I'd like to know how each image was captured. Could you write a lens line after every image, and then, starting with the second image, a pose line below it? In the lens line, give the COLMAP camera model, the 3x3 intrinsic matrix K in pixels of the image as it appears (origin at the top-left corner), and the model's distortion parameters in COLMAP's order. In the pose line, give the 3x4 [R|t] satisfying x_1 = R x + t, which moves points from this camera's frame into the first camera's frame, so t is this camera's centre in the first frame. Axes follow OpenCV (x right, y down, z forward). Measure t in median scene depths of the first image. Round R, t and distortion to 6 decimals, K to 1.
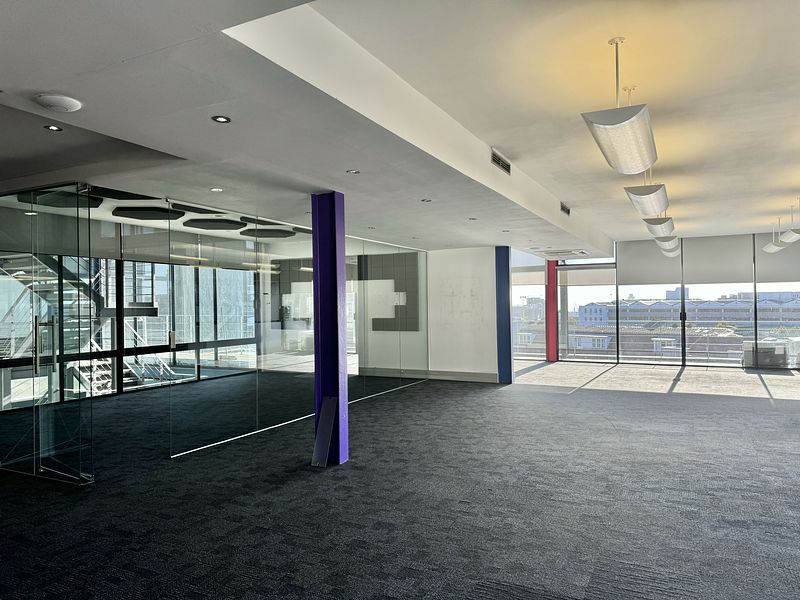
lens RADIAL K [[559.9, 0, 400.0], [0, 559.9, 300.0], [0, 0, 1]] dist [0.113499, -0.152842]
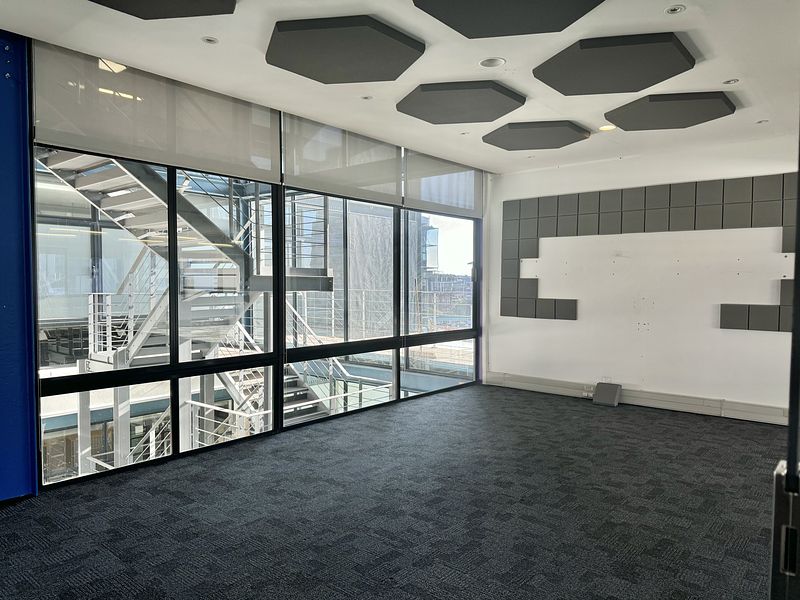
lens RADIAL K [[559.9, 0, 400.0], [0, 559.9, 300.0], [0, 0, 1]] dist [0.113499, -0.152842]
pose [[0.973036, 0.024477, -0.229351, -0.365126], [-0.014884, 0.998944, 0.043465, 0.018262], [0.230173, -0.038880, 0.972373, 0.720169]]
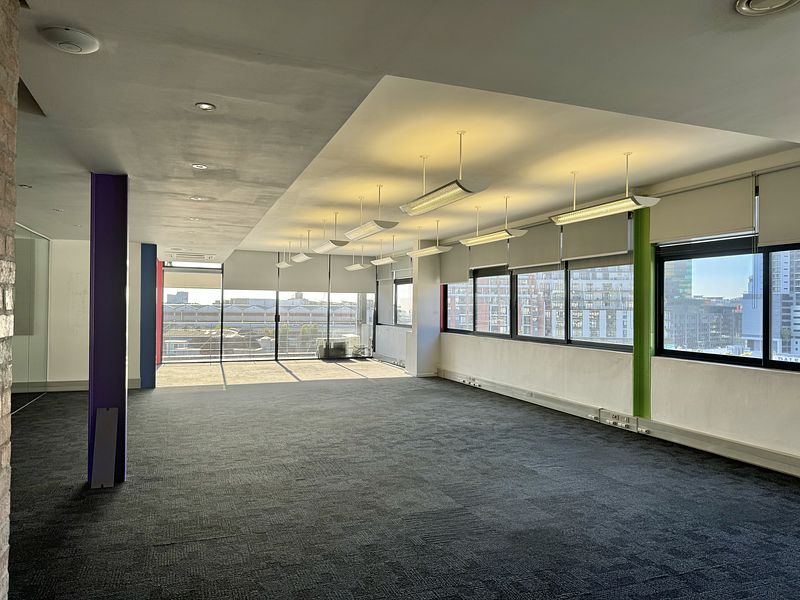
lens RADIAL K [[559.9, 0, 400.0], [0, 559.9, 300.0], [0, 0, 1]] dist [0.113499, -0.152842]
pose [[0.671238, 0.030799, 0.740602, -0.370829], [-0.026953, 0.999490, -0.017137, 0.007101], [-0.740752, -0.008459, 0.671725, 0.058101]]
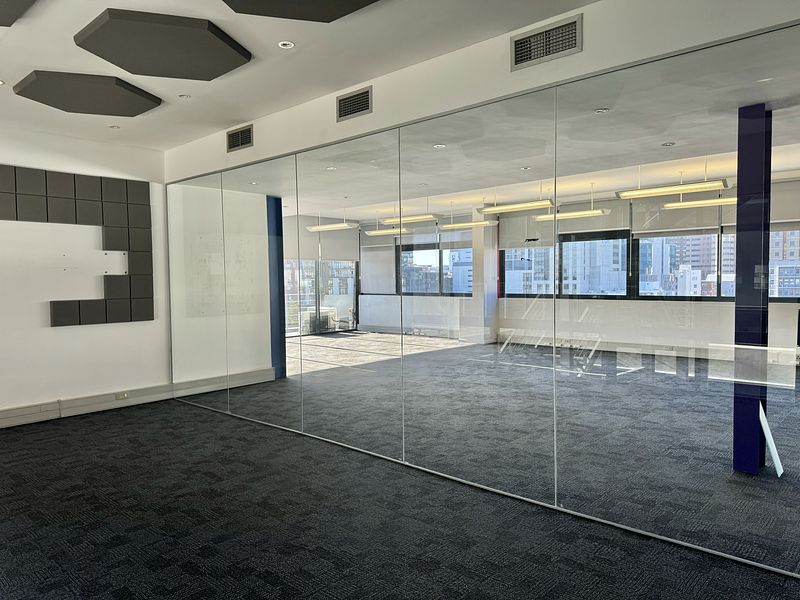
lens RADIAL K [[559.9, 0, 400.0], [0, 559.9, 300.0], [0, 0, 1]] dist [0.113499, -0.152842]
pose [[0.265593, -0.028928, 0.963651, -0.755910], [0.000660, 0.999555, 0.029824, 0.028698], [-0.964085, -0.007285, 0.265494, 0.972076]]
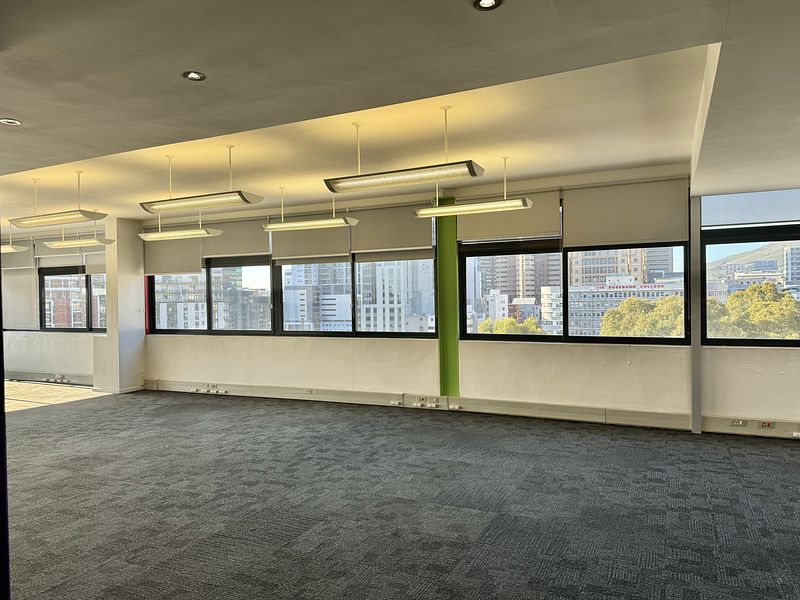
lens RADIAL K [[559.9, 0, 400.0], [0, 559.9, 300.0], [0, 0, 1]] dist [0.113499, -0.152842]
pose [[-0.017309, 0.011442, 0.999785, -0.439408], [0.007703, 0.999906, -0.011310, 0.008296], [-0.999821, 0.007506, -0.017395, 0.522906]]
